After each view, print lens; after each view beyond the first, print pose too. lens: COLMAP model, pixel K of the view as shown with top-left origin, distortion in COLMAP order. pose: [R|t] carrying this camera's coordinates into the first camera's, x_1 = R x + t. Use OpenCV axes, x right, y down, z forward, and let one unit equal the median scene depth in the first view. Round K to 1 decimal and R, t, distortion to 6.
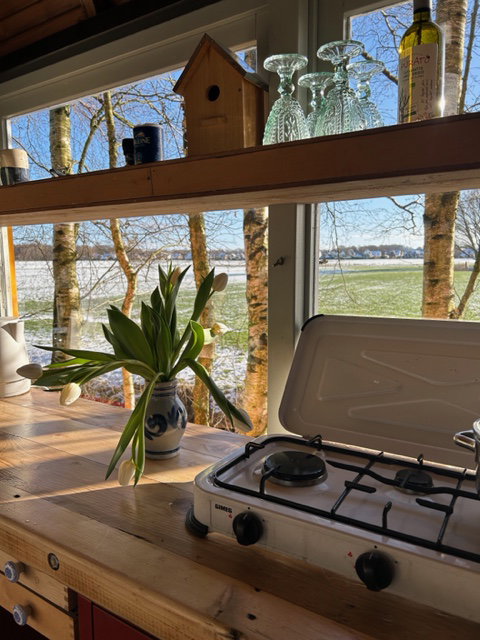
lens RADIAL K [[484.3, 0, 235.7], [0, 484.3, 326.0], [0, 0, 1]] dist [0.025070, -0.005115]
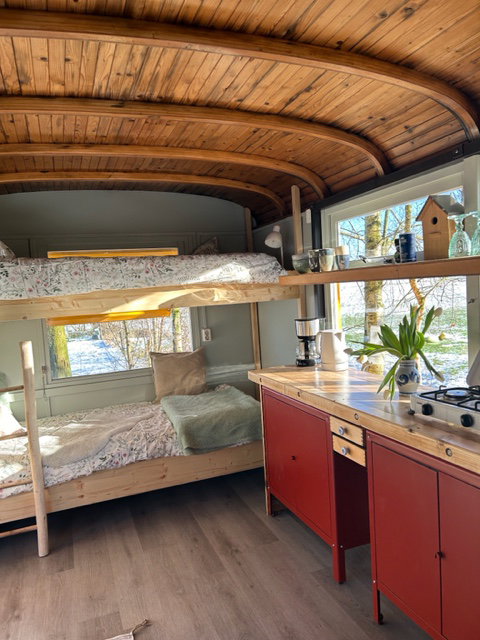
lens RADIAL K [[484.3, 0, 235.3], [0, 484.3, 324.4], [0, 0, 1]] dist [0.025070, -0.005115]
pose [[0.810860, -0.002232, -0.585236, 0.471557], [-0.017497, 0.999453, -0.028055, 0.031121], [0.584978, 0.032989, 0.810378, -1.141229]]
